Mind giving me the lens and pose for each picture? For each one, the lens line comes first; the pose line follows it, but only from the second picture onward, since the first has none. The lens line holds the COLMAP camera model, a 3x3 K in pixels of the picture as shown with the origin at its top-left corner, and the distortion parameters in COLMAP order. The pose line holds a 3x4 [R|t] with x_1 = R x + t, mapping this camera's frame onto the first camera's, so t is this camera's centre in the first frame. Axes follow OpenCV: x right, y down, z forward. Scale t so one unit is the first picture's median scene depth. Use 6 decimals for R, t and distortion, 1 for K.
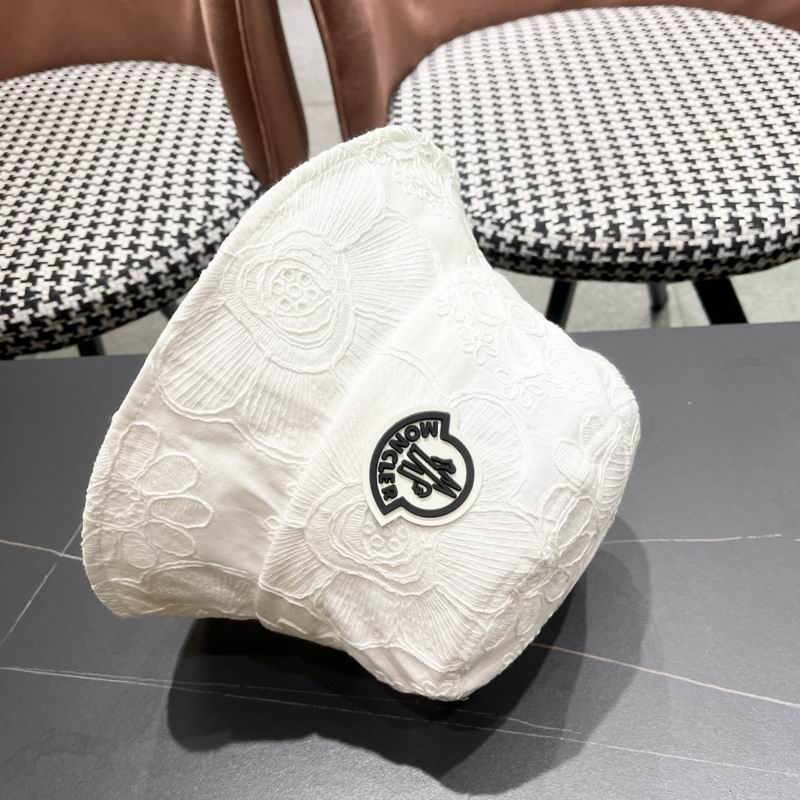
lens RADIAL K [[851.7, 0, 398.6], [0, 851.7, 395.8], [0, 0, 1]] dist [0.015831, 0.000000]
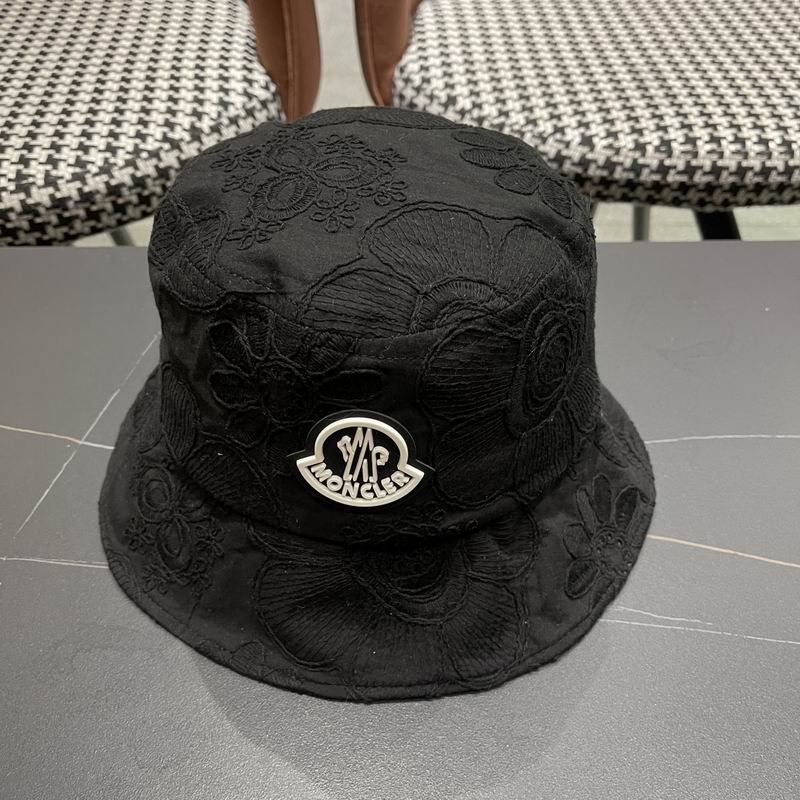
lens RADIAL K [[851.7, 0, 402.5], [0, 851.7, 405.3], [0, 0, 1]] dist [0.015831, 0.000000]
pose [[0.994151, 0.032861, 0.102875, -0.122821], [-0.031439, 0.999387, -0.015413, 0.114057], [-0.103319, 0.012088, 0.994575, 0.086661]]
